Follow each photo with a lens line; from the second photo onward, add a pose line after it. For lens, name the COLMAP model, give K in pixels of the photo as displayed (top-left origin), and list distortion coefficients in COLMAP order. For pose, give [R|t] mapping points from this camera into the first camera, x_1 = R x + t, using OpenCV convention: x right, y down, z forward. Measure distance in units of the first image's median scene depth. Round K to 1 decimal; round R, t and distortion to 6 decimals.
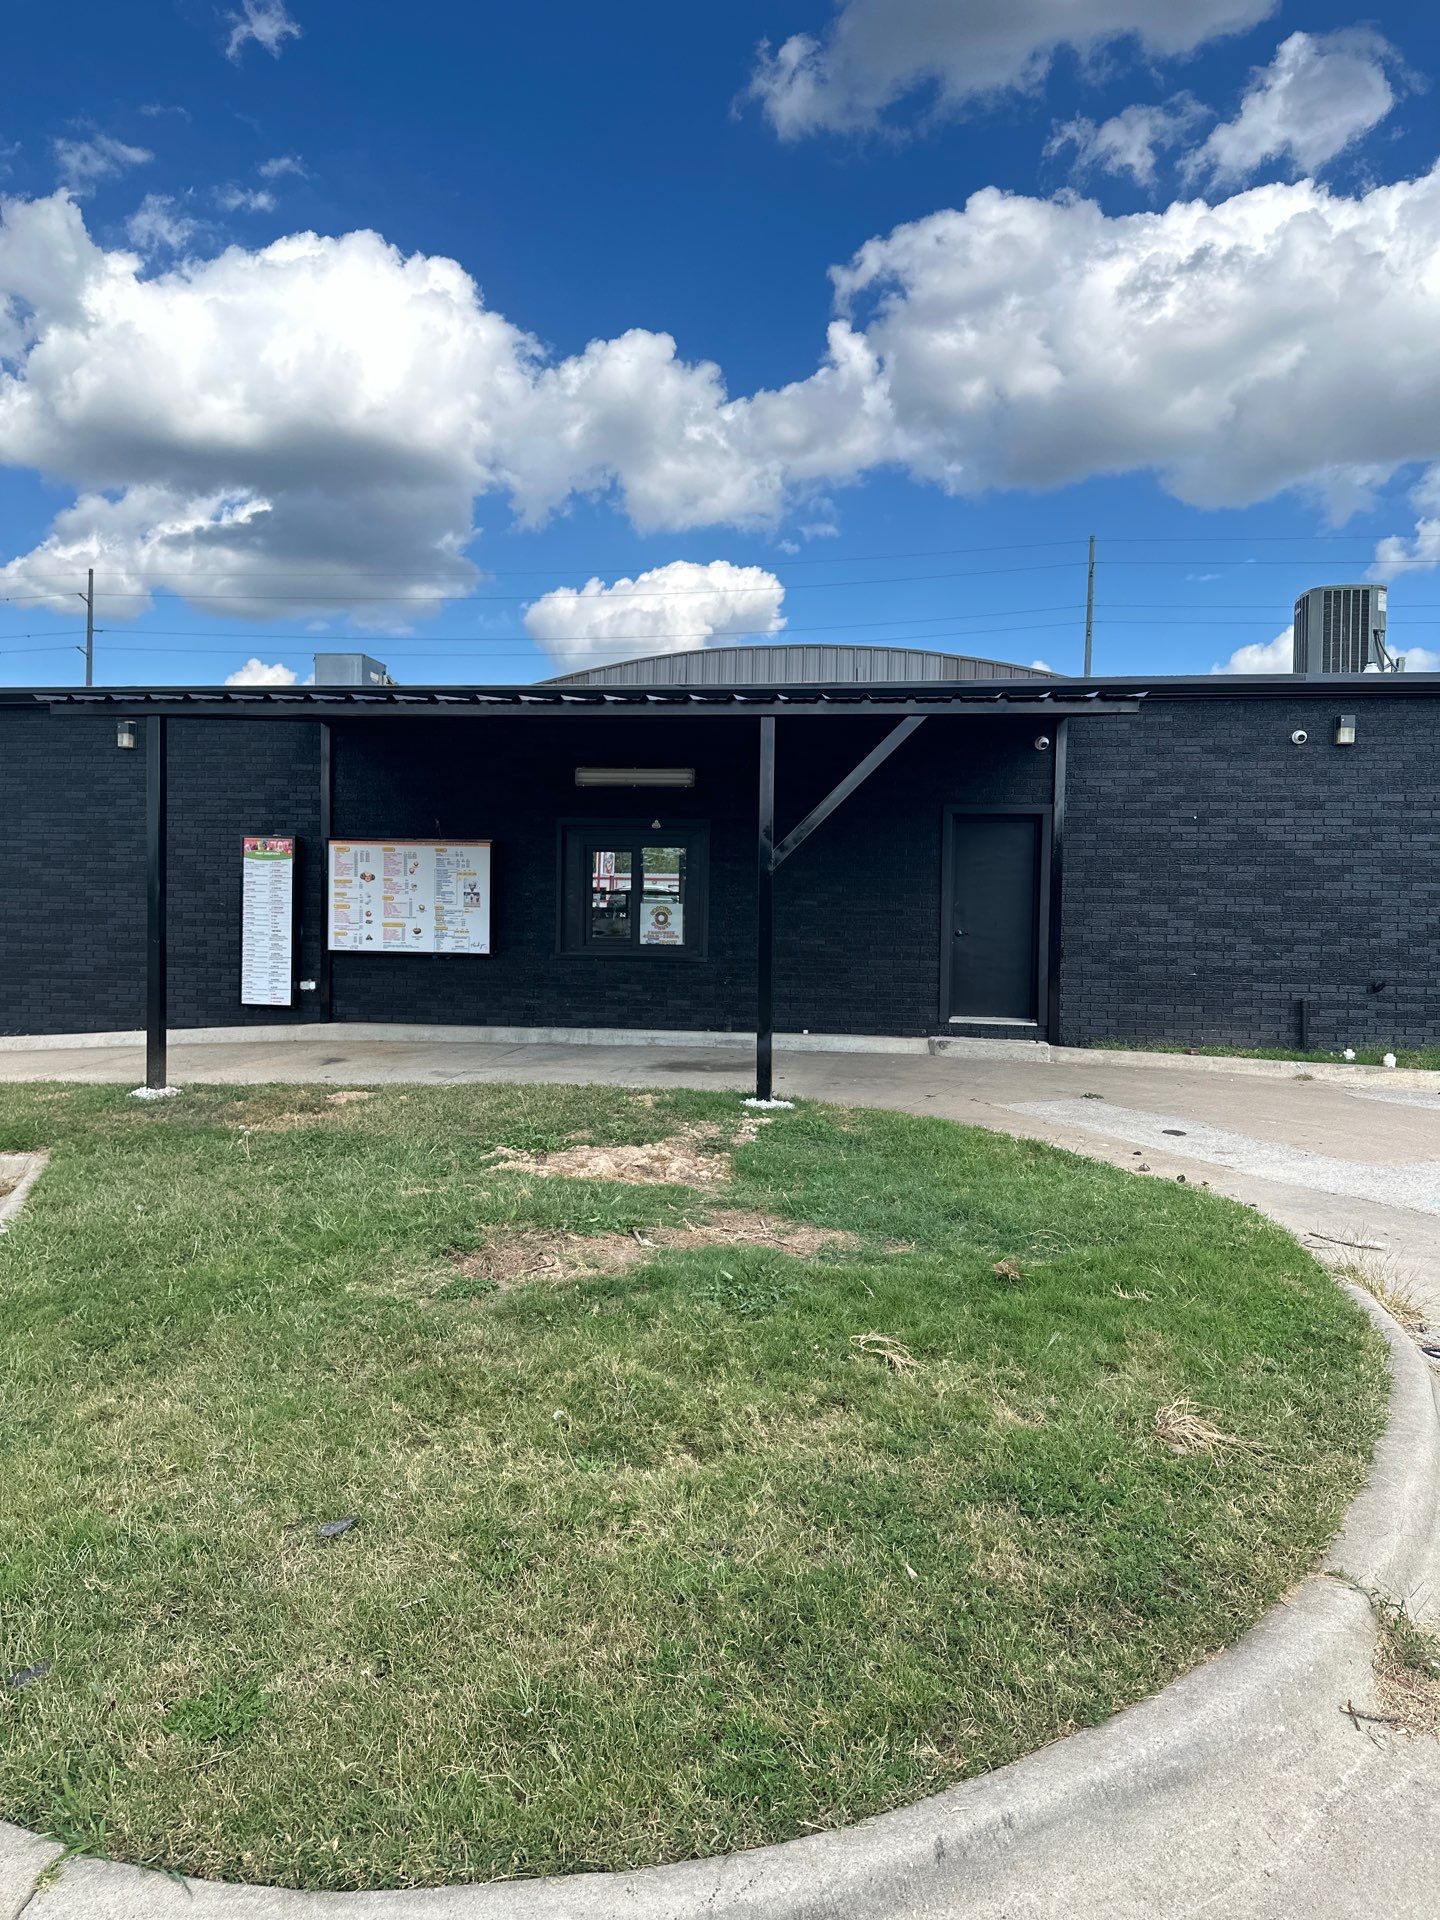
lens RADIAL K [[1366.4, 0, 675.8], [0, 1366.4, 952.3], [0, 0, 1]] dist [0.070132, -0.085653]
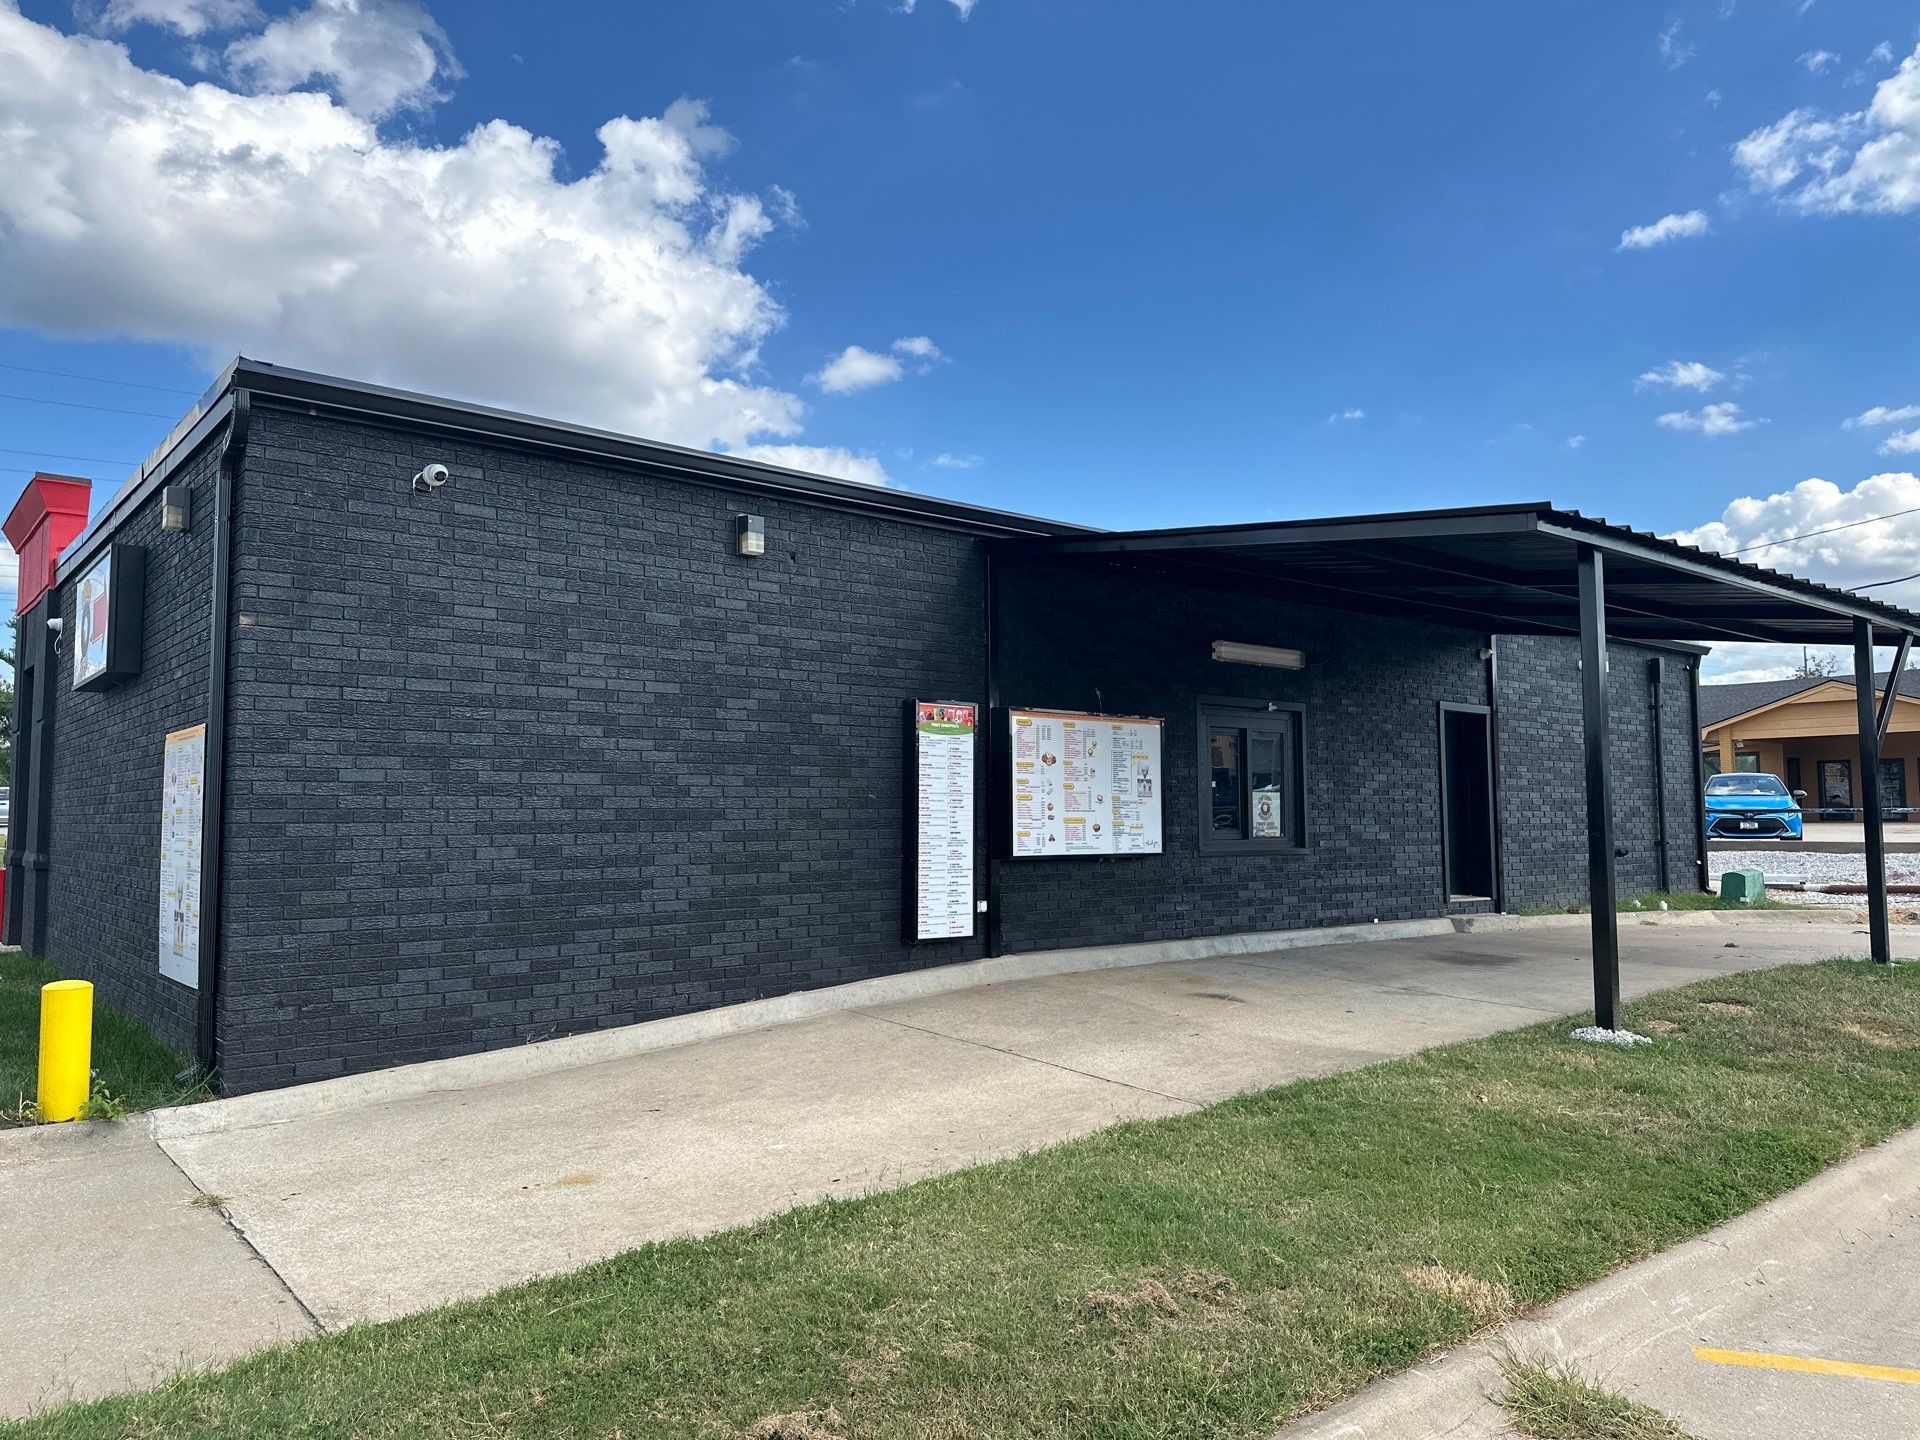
lens RADIAL K [[1363.8, 0, 960.0], [0, 1363.8, 720.0], [0, 0, 1]] dist [0.125943, -0.148737]
pose [[0.650170, 0.037911, 0.758842, -0.833526], [0.041198, 0.995526, -0.085034, -0.013370], [-0.758671, 0.086550, 0.645700, 0.531369]]
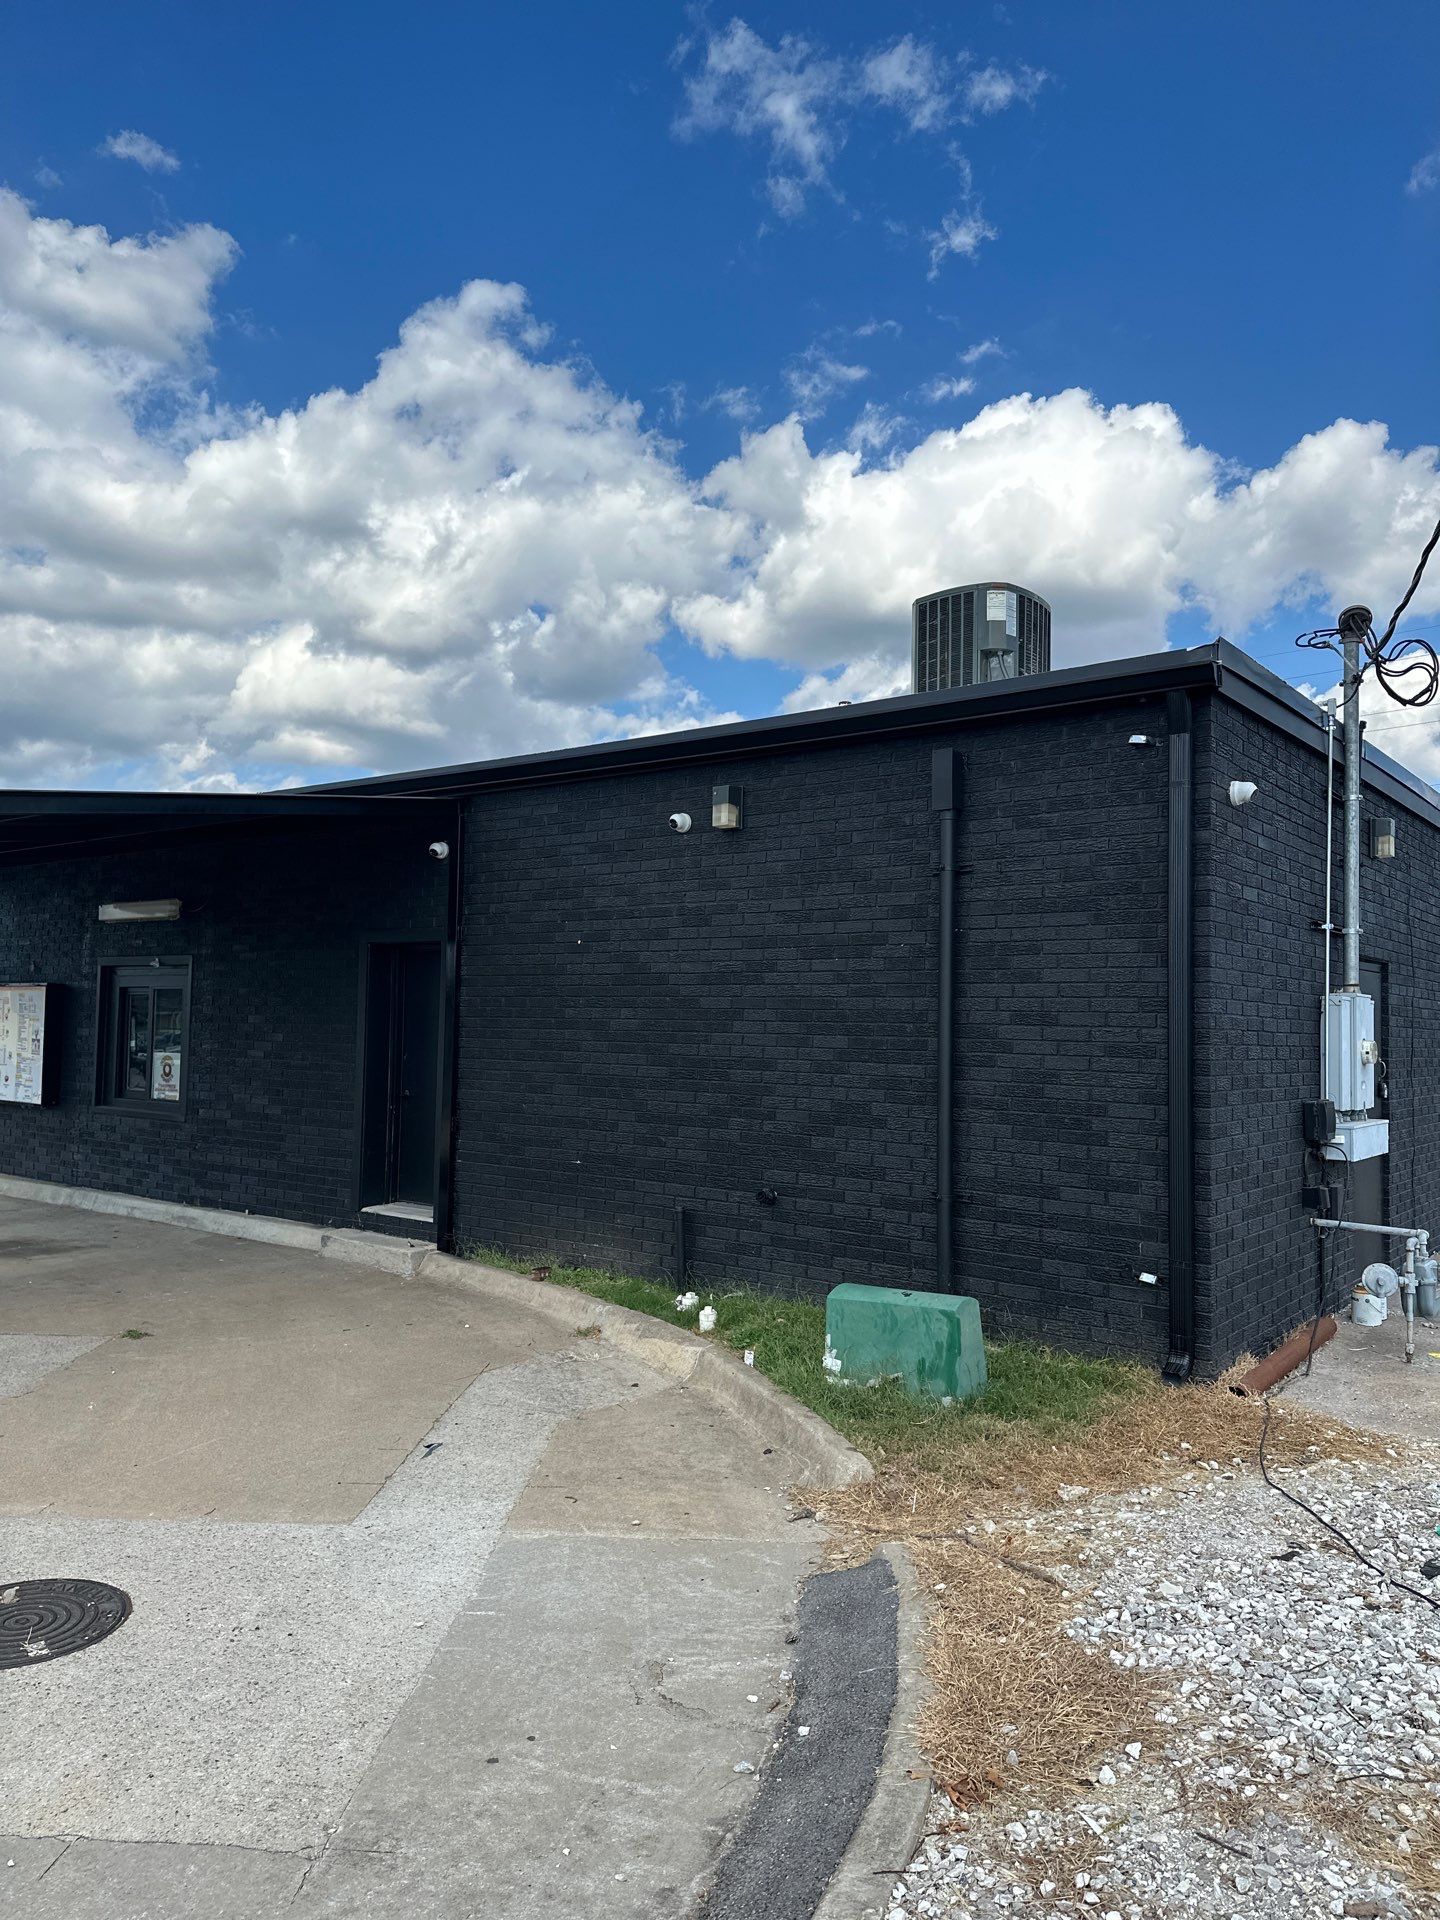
lens RADIAL K [[1366.4, 0, 675.8], [0, 1366.4, 952.3], [0, 0, 1]] dist [0.070132, -0.085653]
pose [[0.873104, -0.023737, -0.486955, 0.692569], [-0.026029, 0.995120, -0.095179, -0.023290], [0.486838, 0.095776, 0.868225, 0.365410]]
